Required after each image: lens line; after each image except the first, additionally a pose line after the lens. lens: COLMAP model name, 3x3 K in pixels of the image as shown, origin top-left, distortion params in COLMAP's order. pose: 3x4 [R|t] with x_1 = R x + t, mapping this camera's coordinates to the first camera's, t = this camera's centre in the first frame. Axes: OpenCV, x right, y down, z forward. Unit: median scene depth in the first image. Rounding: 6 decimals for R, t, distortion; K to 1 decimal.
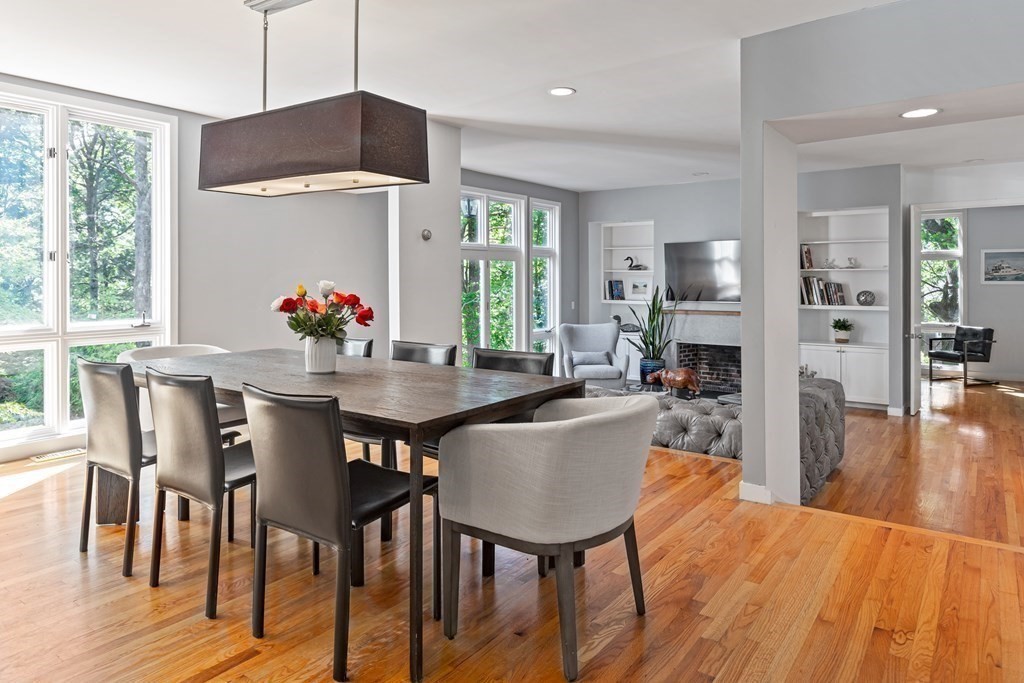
lens RADIAL K [[667.7, 0, 512.2], [0, 667.7, 285.3], [0, 0, 1]] dist [0.001129, 0.000501]
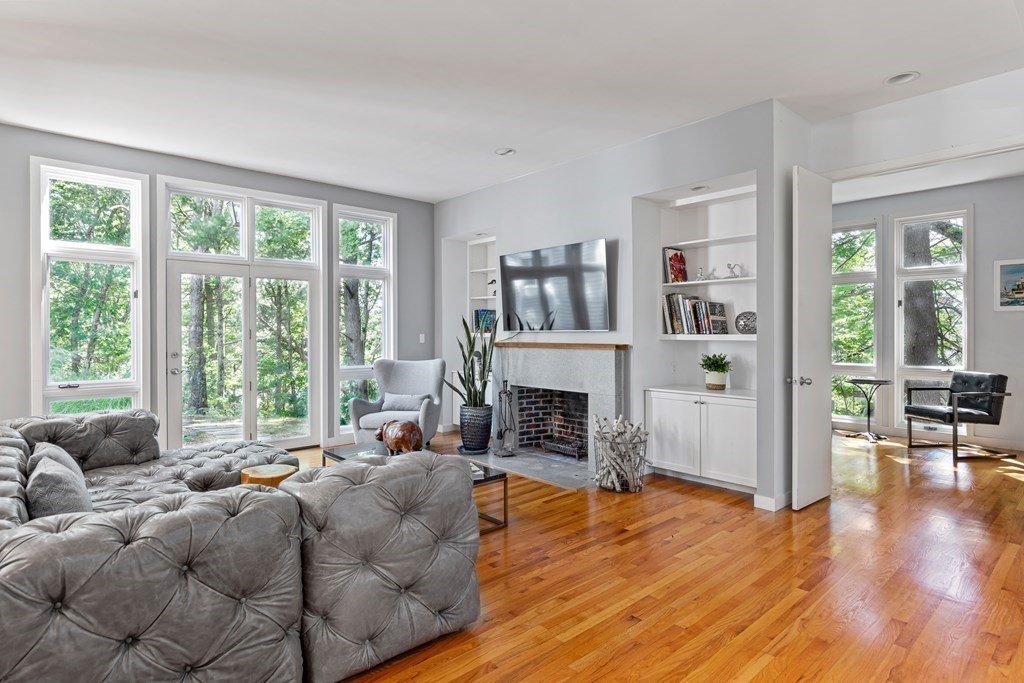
lens RADIAL K [[553.1, 0, 512.0], [0, 553.1, 341.5], [0, 0, 1]] dist [-0.003216, -0.000548]
pose [[0.976969, 0.004892, -0.213325, 0.390810], [-0.003695, 0.999975, 0.006010, 0.032885], [0.213349, -0.005083, 0.976963, 0.391311]]
